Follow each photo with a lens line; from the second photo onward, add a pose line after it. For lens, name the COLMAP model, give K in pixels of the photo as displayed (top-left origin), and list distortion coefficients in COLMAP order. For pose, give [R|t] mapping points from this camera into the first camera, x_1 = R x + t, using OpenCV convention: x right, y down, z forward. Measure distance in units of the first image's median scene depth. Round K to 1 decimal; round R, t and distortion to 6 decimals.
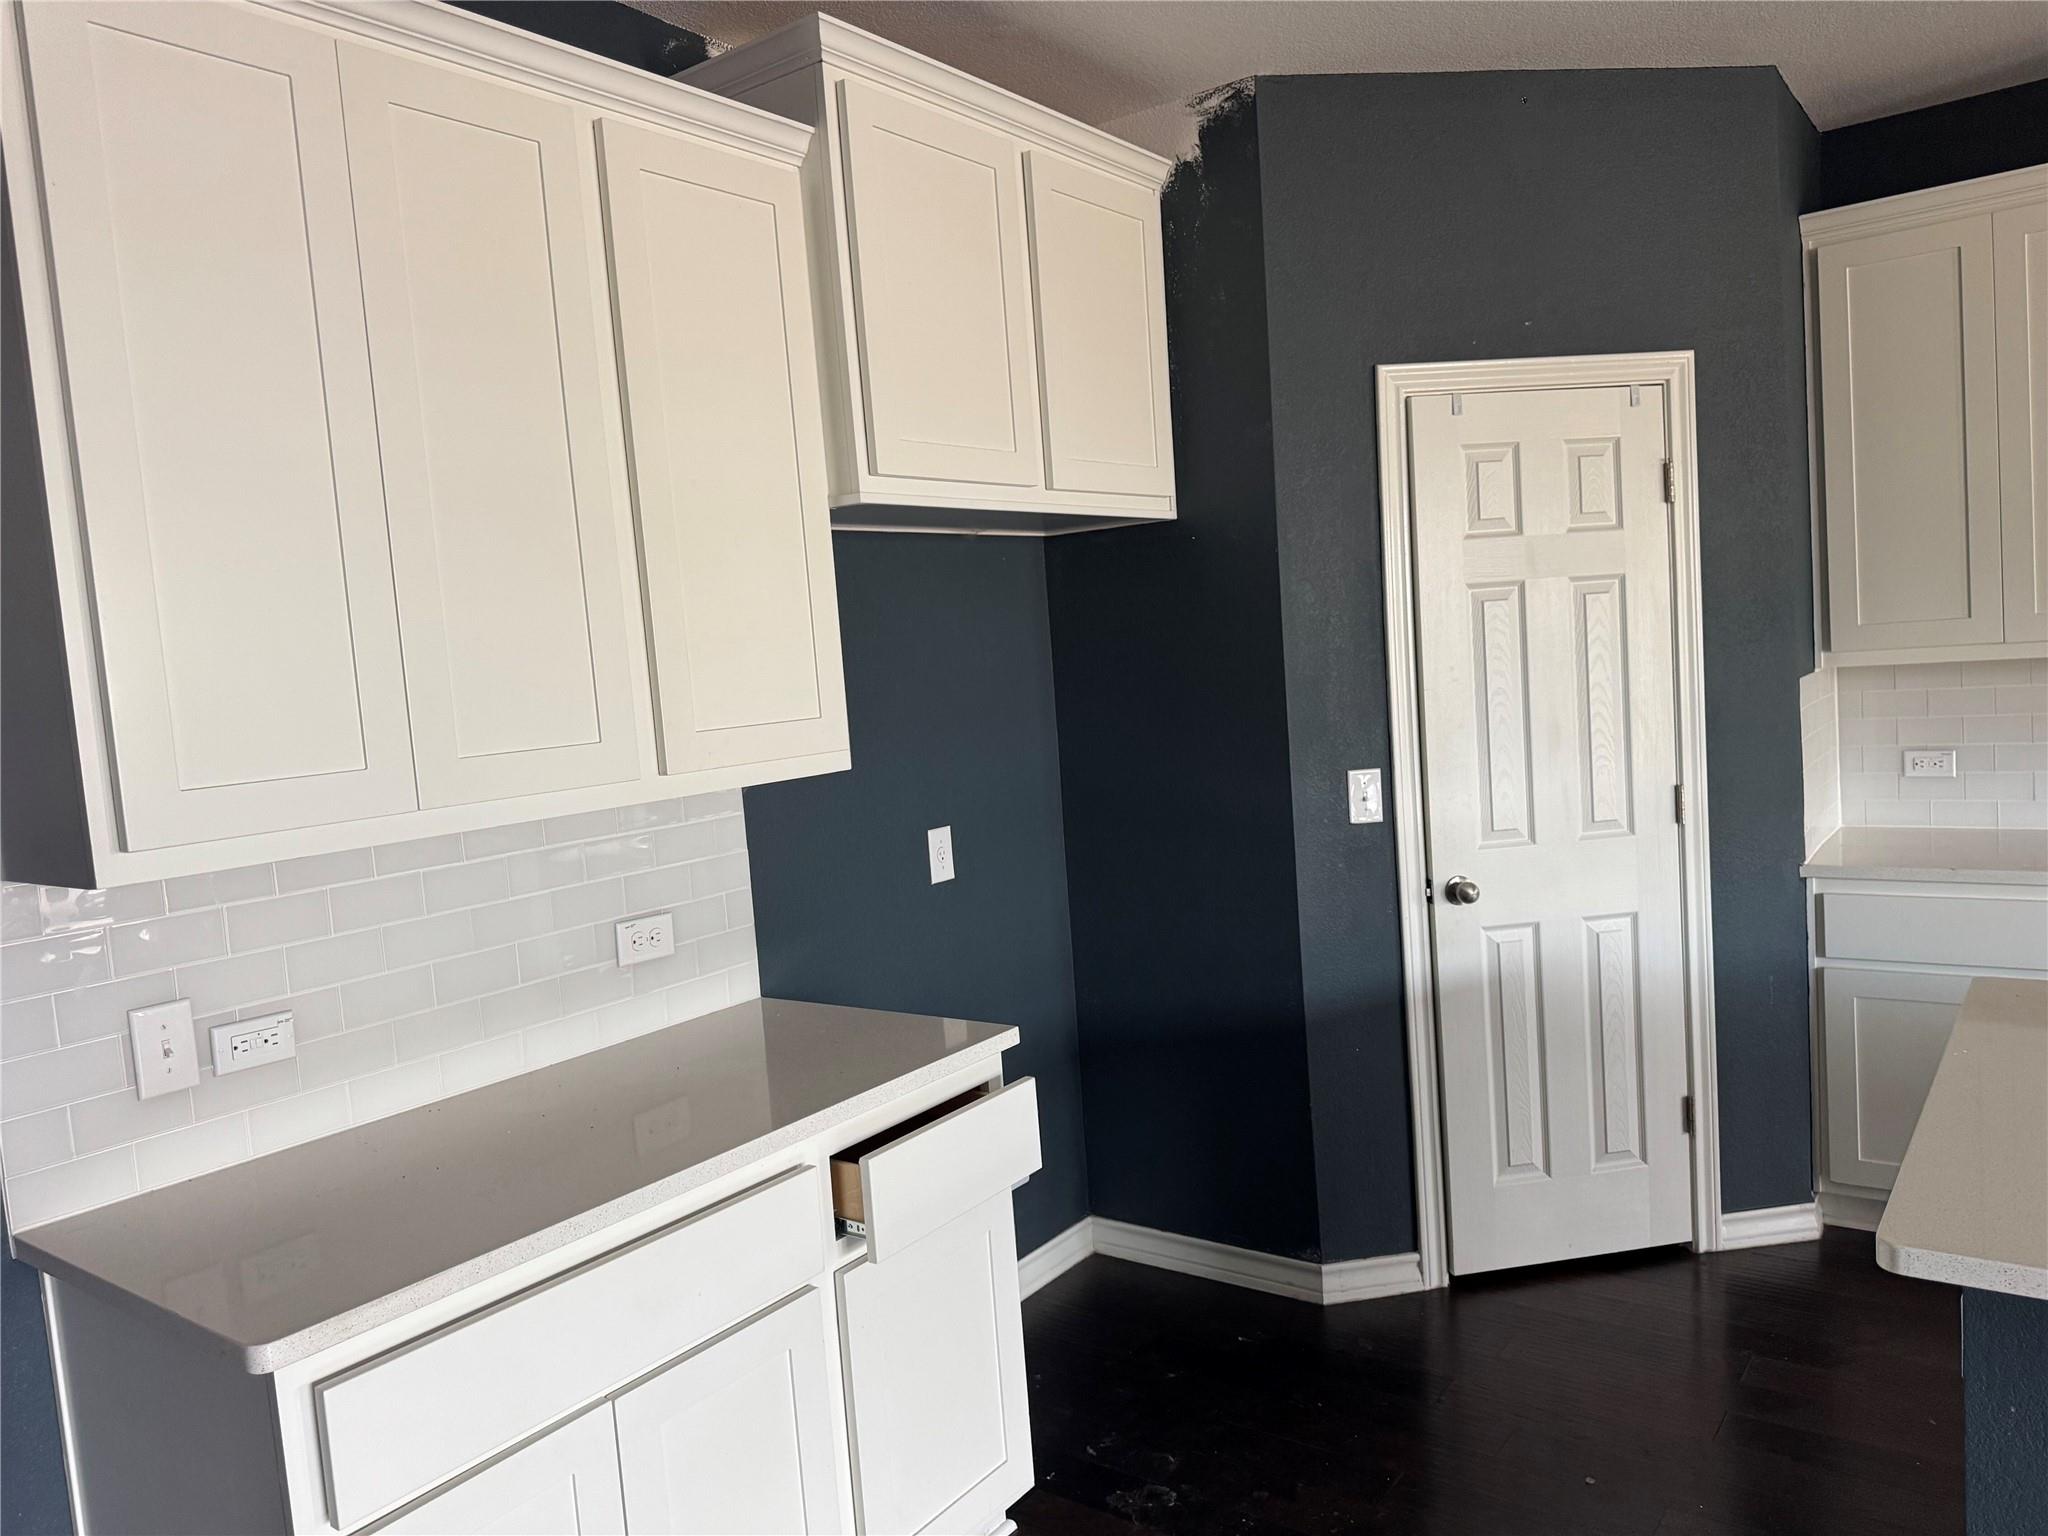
lens RADIAL K [[1452.8, 0, 1024.3], [0, 1452.8, 771.4], [0, 0, 1]] dist [0.024277, -0.032379]
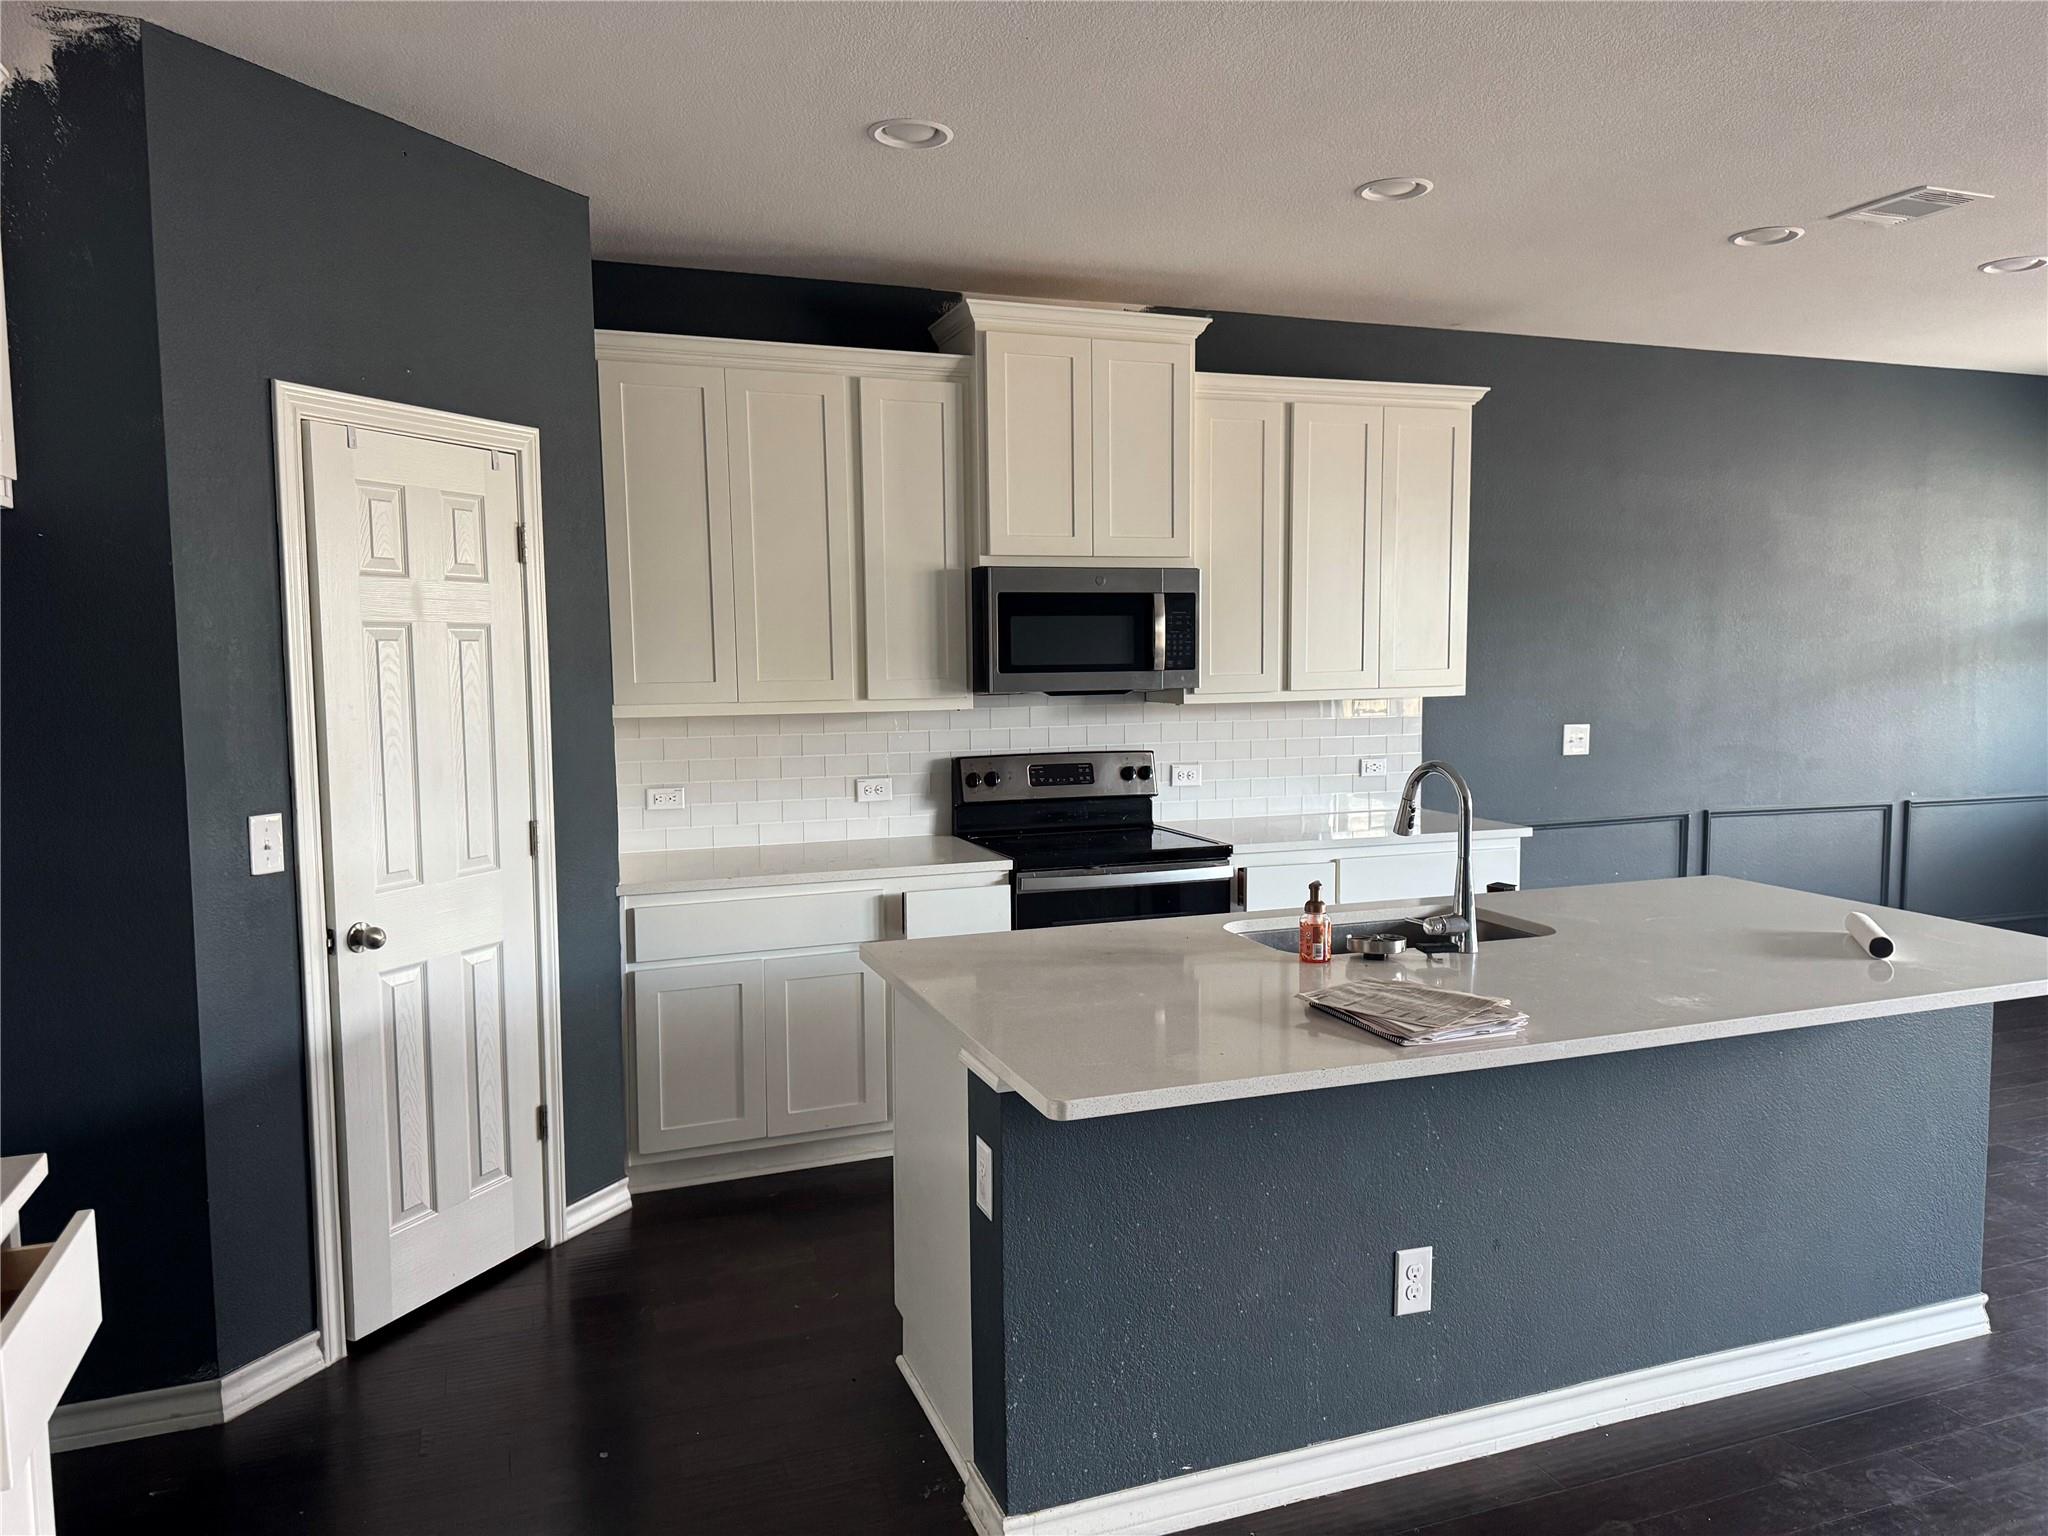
lens RADIAL K [[1452.8, 0, 1027.5], [0, 1452.8, 770.9], [0, 0, 1]] dist [0.024277, -0.032379]
pose [[0.534196, -0.004183, 0.845350, -0.279719], [0.035014, 0.999239, -0.017181, 0.003617], [-0.844635, 0.038777, 0.533936, 0.102945]]
